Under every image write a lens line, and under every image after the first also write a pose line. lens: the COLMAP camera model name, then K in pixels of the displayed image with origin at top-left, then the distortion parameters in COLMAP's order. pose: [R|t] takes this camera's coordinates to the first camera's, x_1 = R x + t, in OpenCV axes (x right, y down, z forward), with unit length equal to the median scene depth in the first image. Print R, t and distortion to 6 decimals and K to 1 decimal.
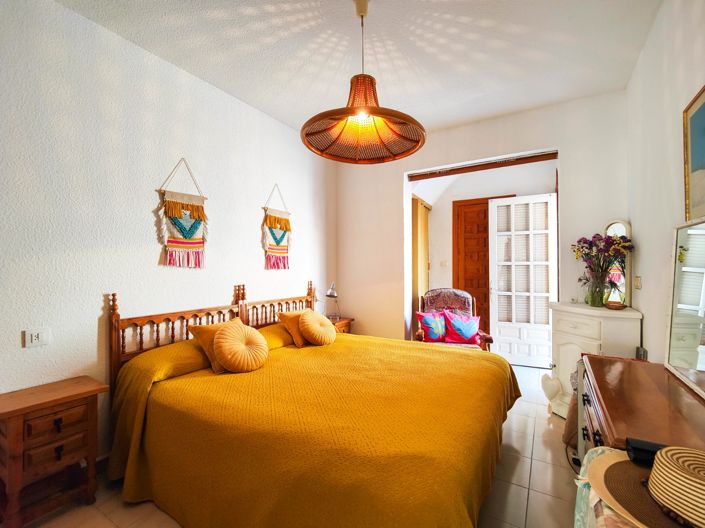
lens RADIAL K [[315.6, 0, 354.9], [0, 315.6, 266.7], [0, 0, 1]] dist [0.015969, -0.013453]
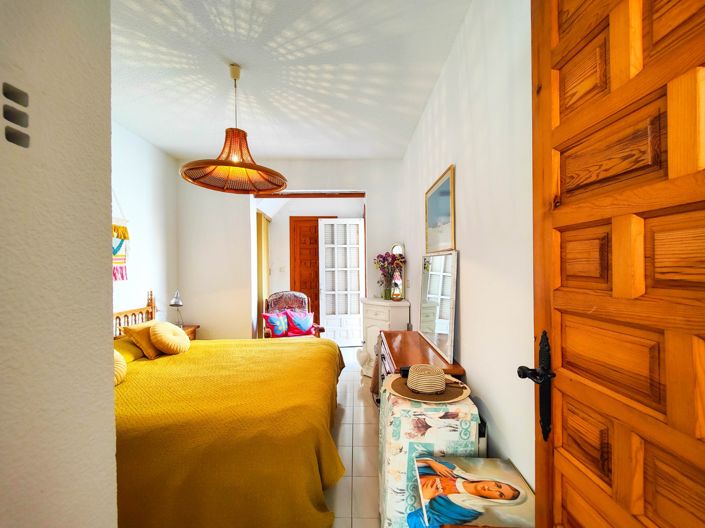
lens RADIAL K [[313.1, 0, 356.2], [0, 313.1, 265.7], [0, 0, 1]] dist [0.023117, -0.023162]
pose [[0.851572, -0.007390, 0.524186, -0.143713], [0.006596, 0.999973, 0.003381, -0.040361], [-0.524196, 0.000578, 0.851597, -0.189584]]
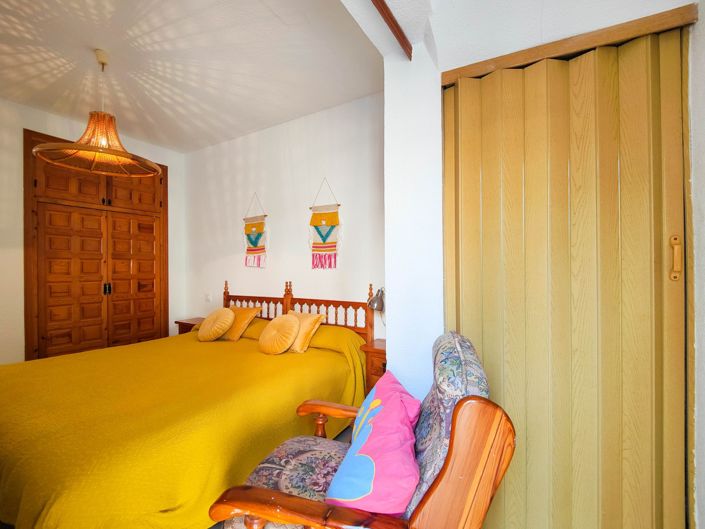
lens RADIAL K [[313.1, 0, 356.2], [0, 313.1, 266.2], [0, 0, 1]] dist [0.023117, -0.023162]
pose [[0.027951, -0.005683, -0.999593, 0.806632], [0.004224, 0.999976, -0.005567, 0.008251], [0.999600, -0.004066, 0.027974, 1.241883]]
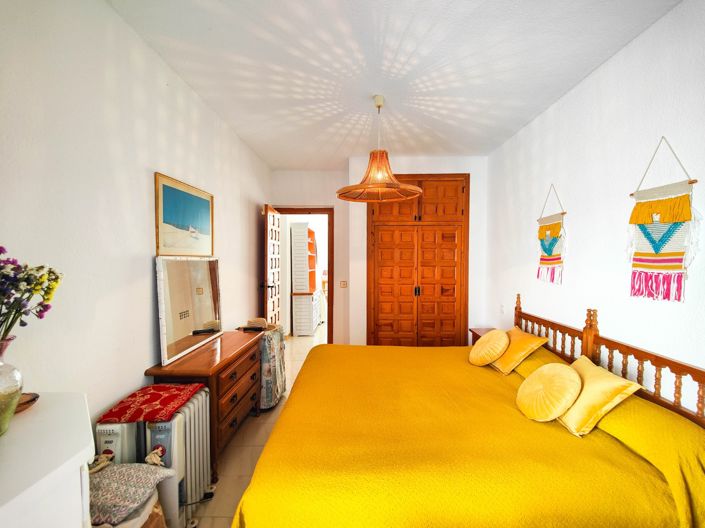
lens RADIAL K [[304.7, 0, 356.7], [0, 304.7, 266.5], [0, 0, 1]] dist [0.016134, -0.018123]
pose [[-0.850357, 0.009216, -0.526125, 0.534854], [-0.005324, 0.999645, 0.026116, -0.065919], [0.526178, 0.025009, -0.850006, 1.359930]]
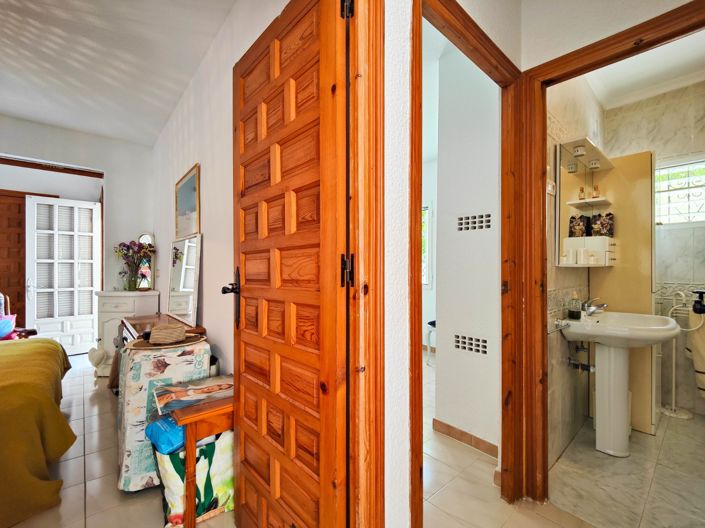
lens RADIAL K [[311.3, 0, 357.4], [0, 311.3, 267.2], [0, 0, 1]] dist [0.010282, -0.009944]
pose [[0.295762, 0.008272, 0.955226, -0.268661], [-0.001108, 0.999965, -0.008316, 0.025704], [-0.955261, 0.001401, 0.295760, -0.367463]]
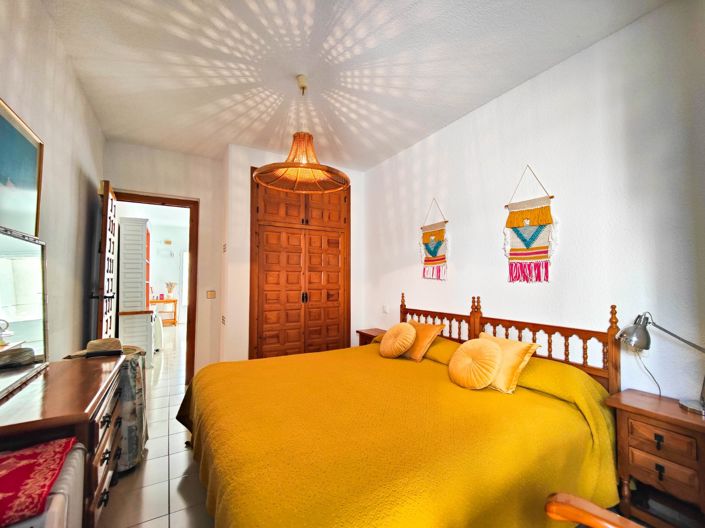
lens RADIAL K [[304.7, 0, 356.7], [0, 304.7, 266.5], [0, 0, 1]] dist [0.016134, -0.018123]
pose [[-0.451816, -0.040977, -0.891170, 0.655057], [-0.003611, 0.999020, -0.044105, 0.007237], [0.892104, -0.016710, -0.451521, 1.121419]]
